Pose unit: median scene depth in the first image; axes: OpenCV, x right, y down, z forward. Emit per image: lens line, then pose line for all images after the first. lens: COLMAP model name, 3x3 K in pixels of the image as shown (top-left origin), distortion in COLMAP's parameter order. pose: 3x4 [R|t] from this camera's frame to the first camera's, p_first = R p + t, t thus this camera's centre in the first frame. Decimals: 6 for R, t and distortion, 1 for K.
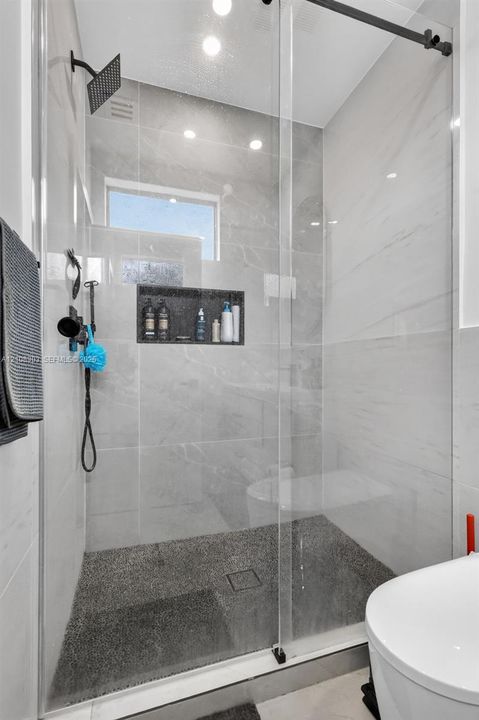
lens RADIAL K [[335.2, 0, 241.7], [0, 335.2, 366.9], [0, 0, 1]] dist [0.001205, -0.000375]
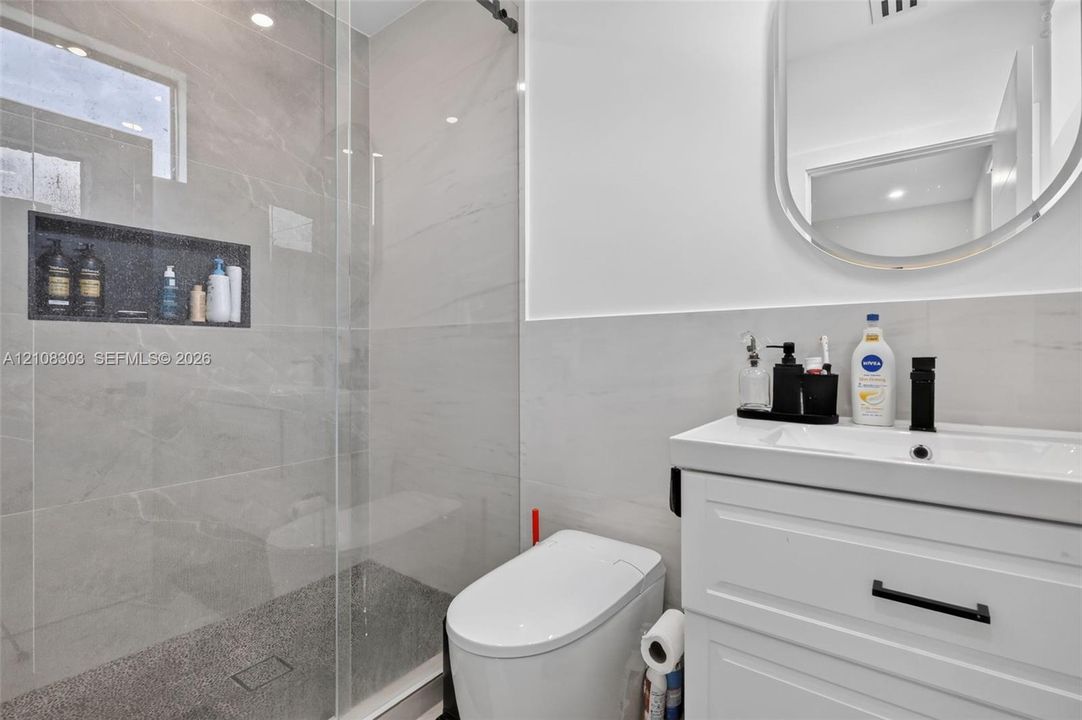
lens RADIAL K [[486.7, 0, 539.6], [0, 486.7, 349.5], [0, 0, 1]] dist [0.001568, 0.000337]
pose [[0.820959, 0.004073, 0.570973, -0.080079], [0.003363, 0.999923, -0.011967, -0.009922], [-0.570977, 0.011745, 0.820882, -0.118503]]
